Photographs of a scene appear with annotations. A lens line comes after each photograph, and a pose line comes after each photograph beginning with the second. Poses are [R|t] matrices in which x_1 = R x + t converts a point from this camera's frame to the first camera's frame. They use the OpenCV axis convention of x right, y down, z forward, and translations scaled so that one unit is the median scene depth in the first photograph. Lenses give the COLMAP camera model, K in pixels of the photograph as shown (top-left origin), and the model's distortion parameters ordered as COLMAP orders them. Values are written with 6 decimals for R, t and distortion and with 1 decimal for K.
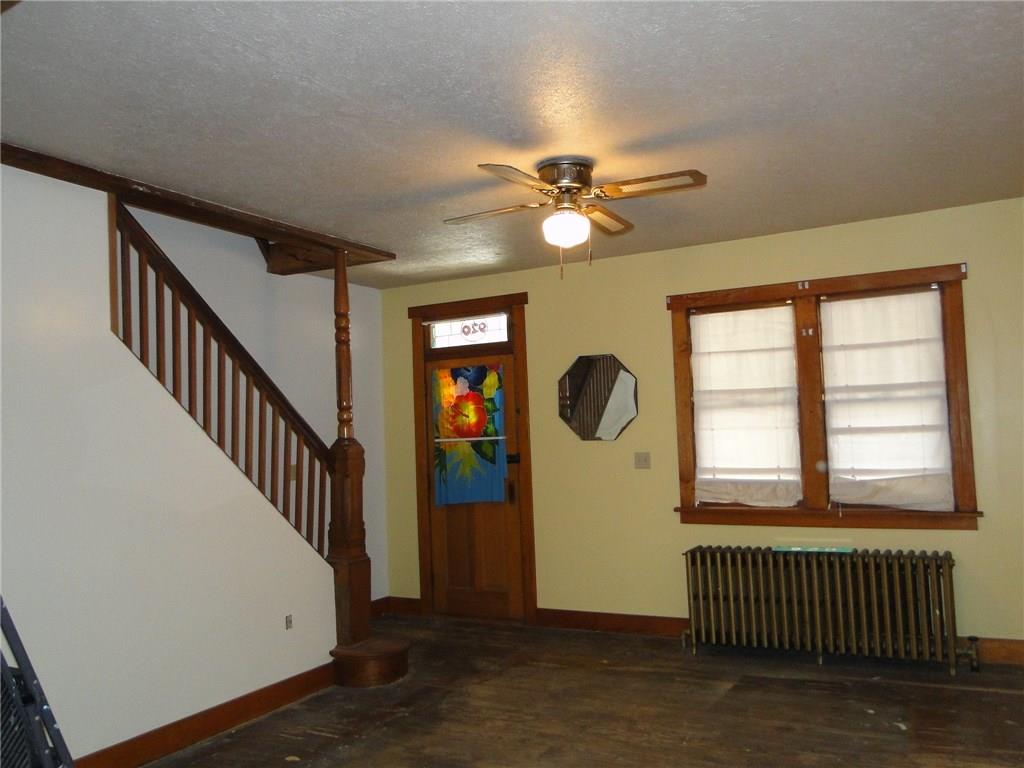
lens RADIAL K [[840.1, 0, 512.7], [0, 840.1, 381.1], [0, 0, 1]] dist [-0.014264, -0.001955]
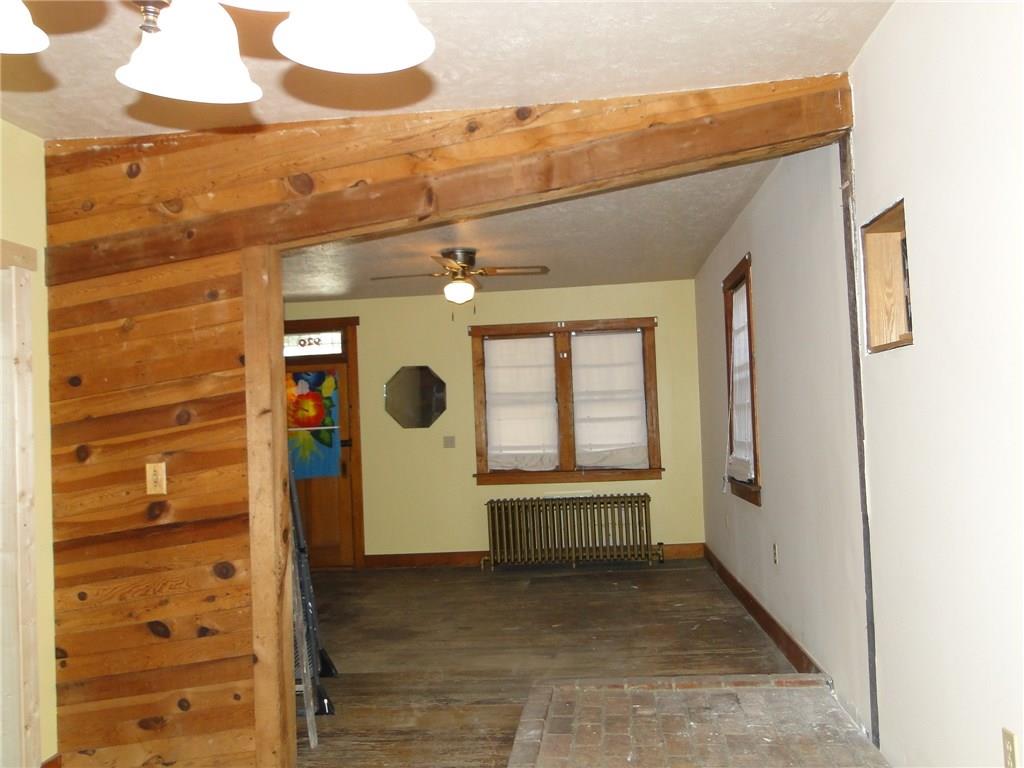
lens RADIAL K [[840.1, 0, 511.4], [0, 840.1, 385.8], [0, 0, 1]] dist [-0.014264, -0.001955]
pose [[0.914970, 0.013321, 0.403301, -0.331293], [-0.016463, 0.999855, 0.004324, -0.007835], [-0.403185, -0.010596, 0.915057, -0.340259]]
